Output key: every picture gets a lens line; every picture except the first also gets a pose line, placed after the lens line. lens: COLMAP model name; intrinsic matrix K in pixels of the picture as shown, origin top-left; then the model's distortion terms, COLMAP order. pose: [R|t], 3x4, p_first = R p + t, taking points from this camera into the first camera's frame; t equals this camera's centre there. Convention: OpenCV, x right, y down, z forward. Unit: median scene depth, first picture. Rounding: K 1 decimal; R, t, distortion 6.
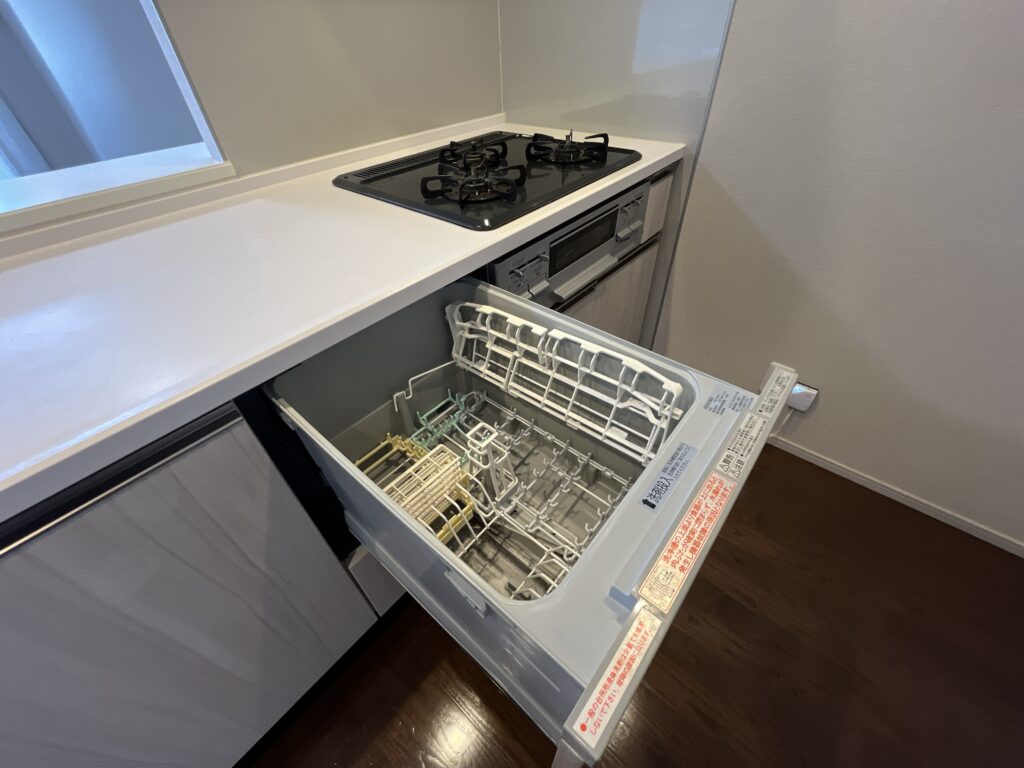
lens RADIAL K [[411.5, 0, 516.1], [0, 411.5, 383.7], [0, 0, 1]] dist [-0.000259, -0.003072]
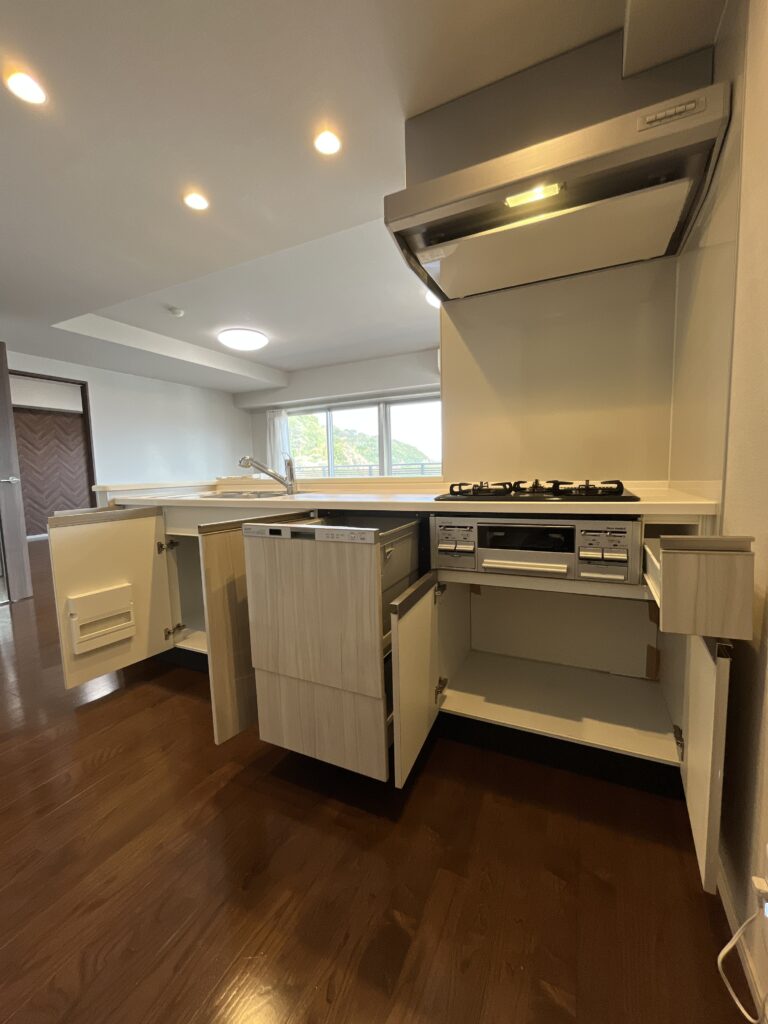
lens RADIAL K [[411.5, 0, 385.6], [0, 411.5, 512.3], [0, 0, 1]] dist [-0.000259, -0.003072]
pose [[0.260596, 0.119962, -0.957966, 1.191580], [-0.623484, 0.778503, -0.072118, -0.033585], [0.737128, 0.616070, 0.277669, 0.226258]]
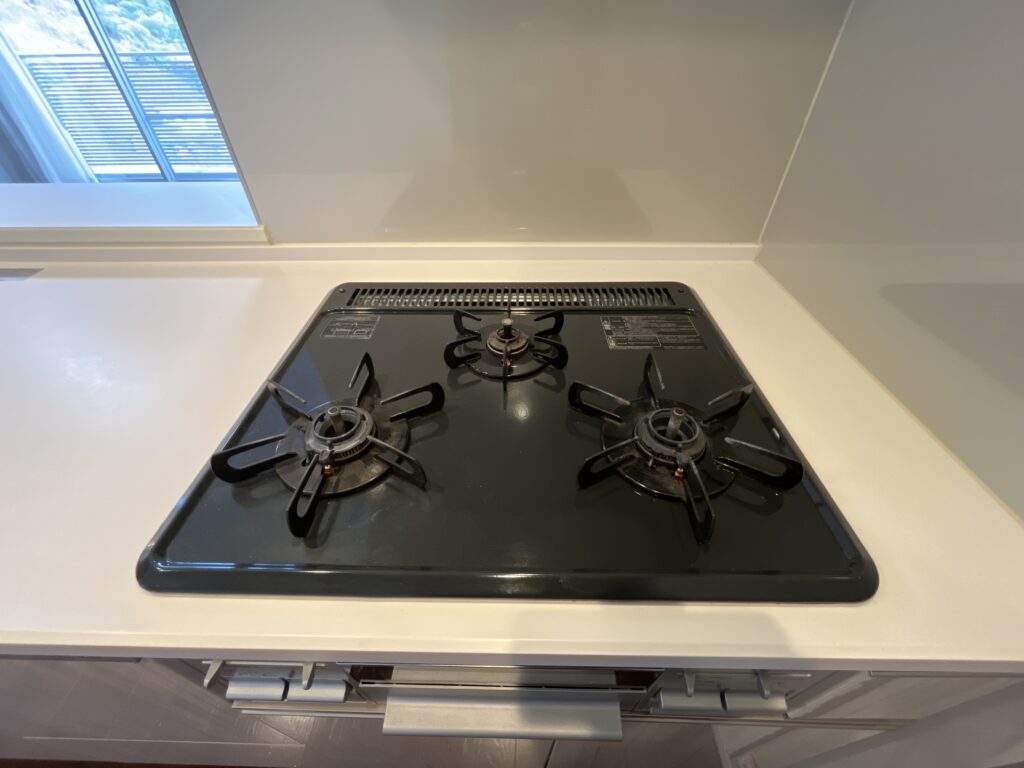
lens RADIAL K [[411.5, 0, 514.9], [0, 411.5, 387.2], [0, 0, 1]] dist [-0.000259, -0.003072]
pose [[0.634274, 0.526549, -0.566076, 0.227982], [-0.526090, 0.830498, 0.183037, -0.613840], [0.566503, 0.181711, 0.803776, 0.611107]]
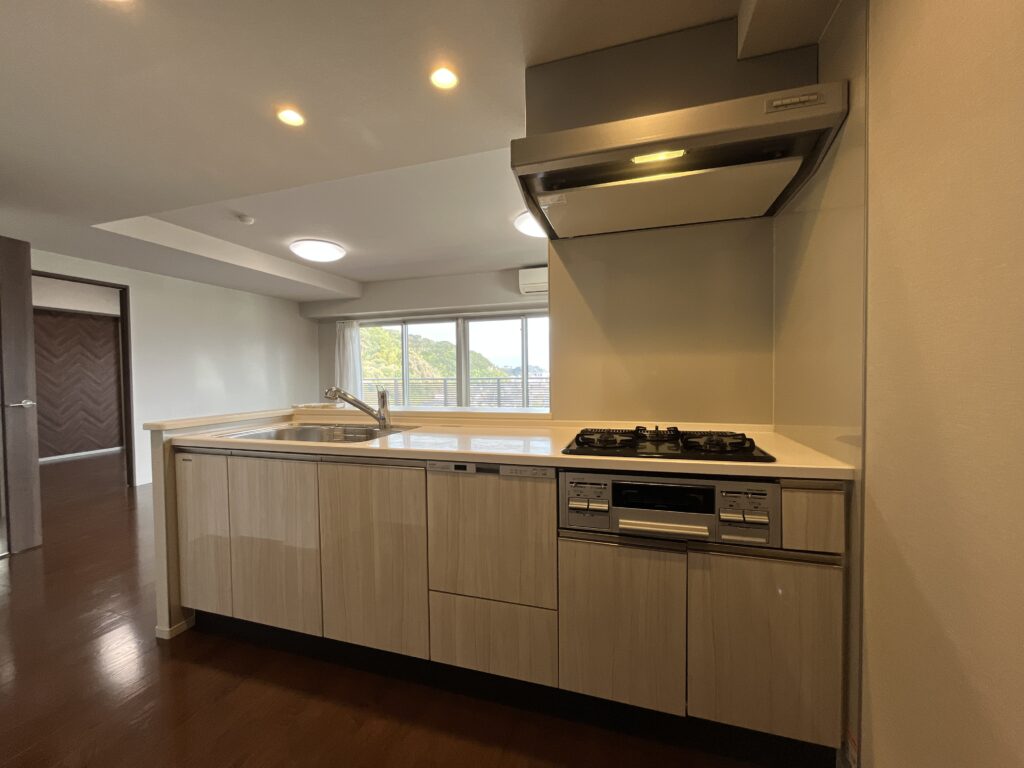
lens RADIAL K [[411.5, 0, 510.4], [0, 411.5, 385.4], [0, 0, 1]] dist [-0.000259, -0.003072]
pose [[0.400690, 0.048126, -0.914949, 1.022775], [-0.605067, 0.763777, -0.224807, -0.038273], [0.687998, 0.643683, 0.335158, 0.025874]]
